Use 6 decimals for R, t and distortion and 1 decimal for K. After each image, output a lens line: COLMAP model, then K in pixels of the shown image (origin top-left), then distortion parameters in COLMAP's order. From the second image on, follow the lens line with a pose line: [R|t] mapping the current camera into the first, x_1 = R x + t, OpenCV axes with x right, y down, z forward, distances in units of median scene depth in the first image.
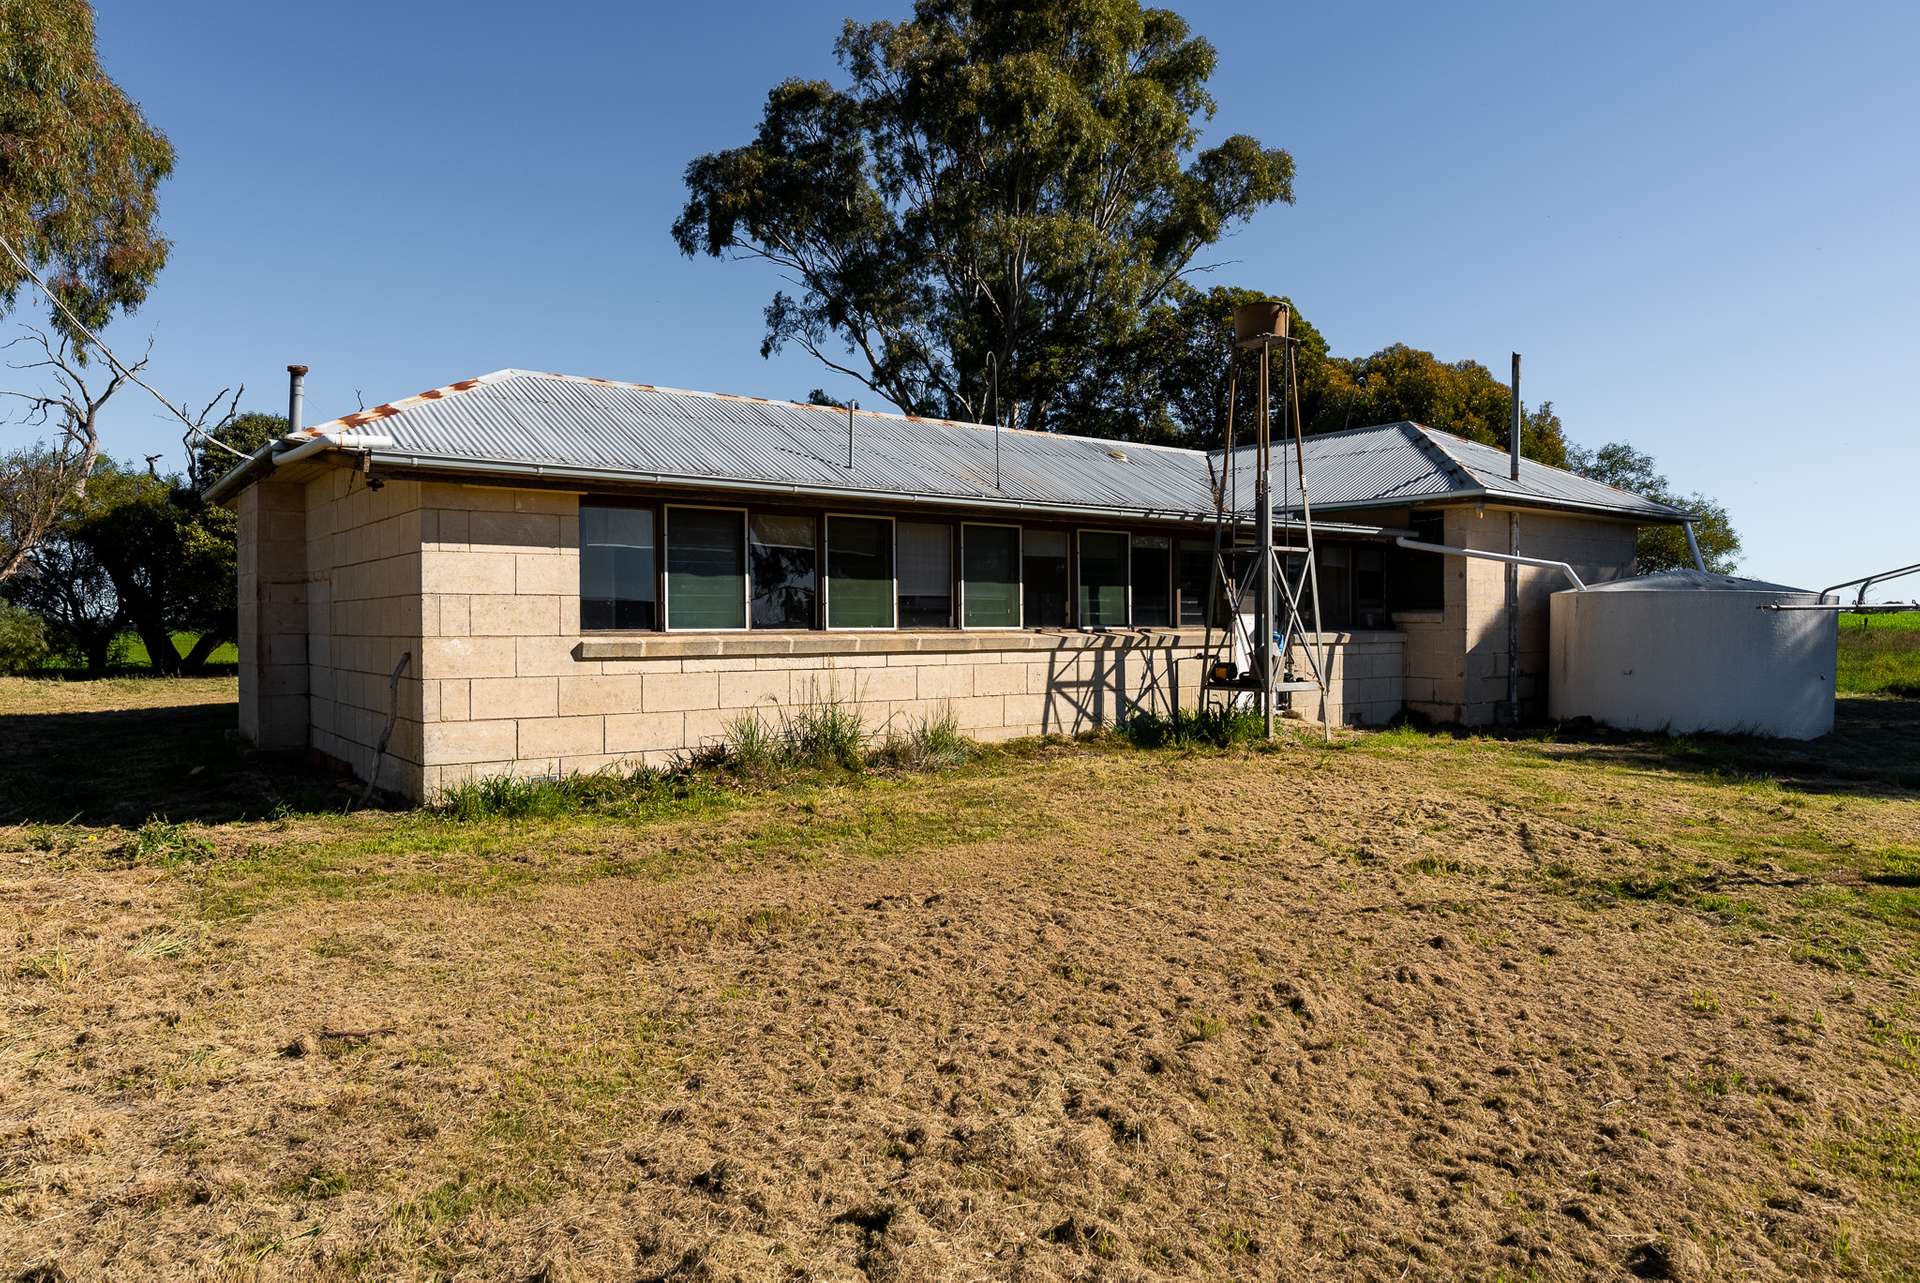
lens RADIAL K [[1264.5, 0, 960.1], [0, 1264.5, 637.9], [0, 0, 1]] dist [-0.012636, -0.001663]
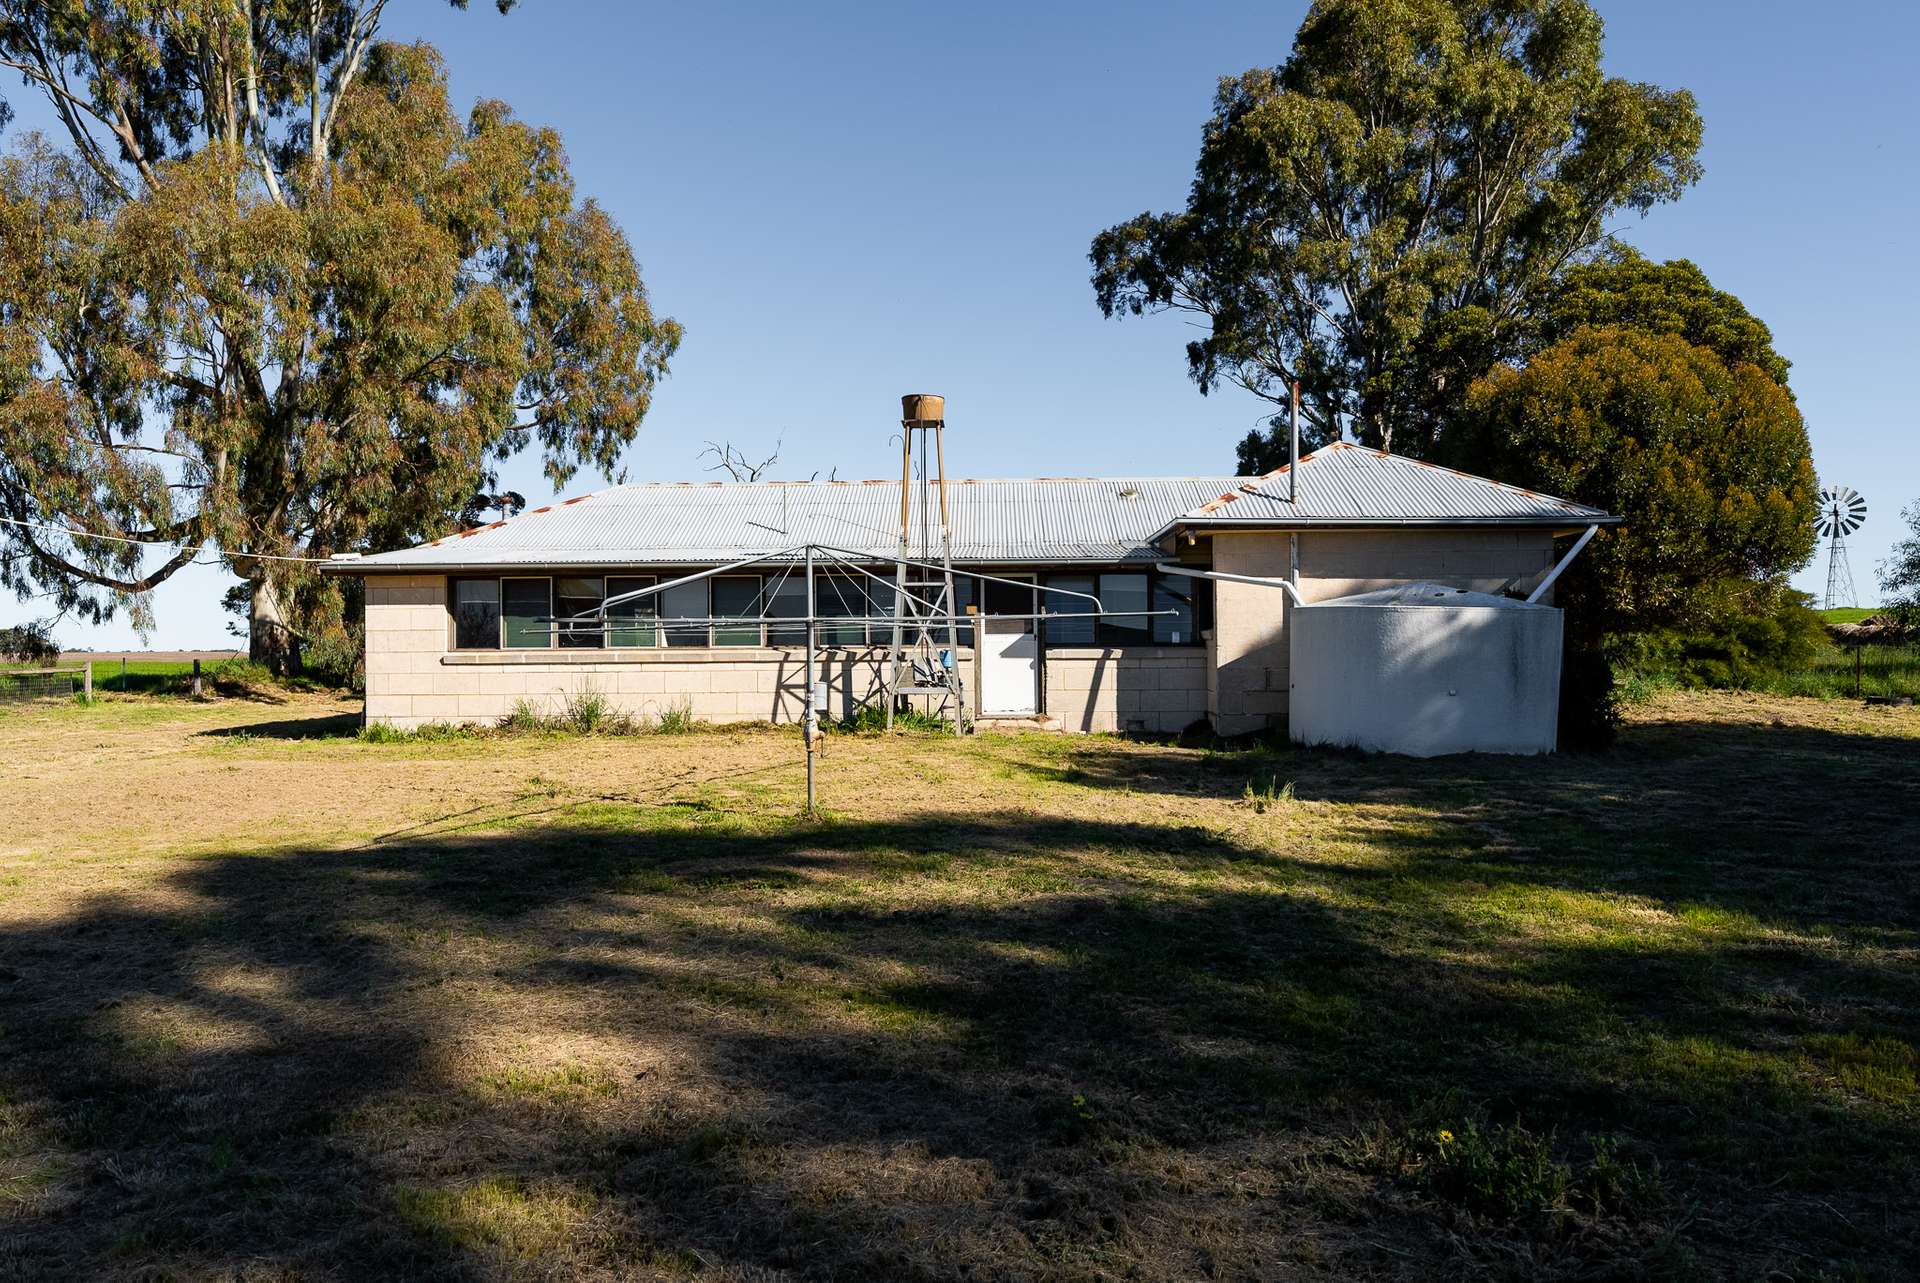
lens RADIAL K [[1329.4, 0, 959.9], [0, 1329.4, 648.8], [0, 0, 1]] dist [-0.011469, -0.000791]
pose [[0.778485, -0.003060, -0.627655, 1.134790], [-0.000352, 0.999986, -0.005313, 0.002453], [0.627663, 0.004357, 0.778473, -0.037537]]
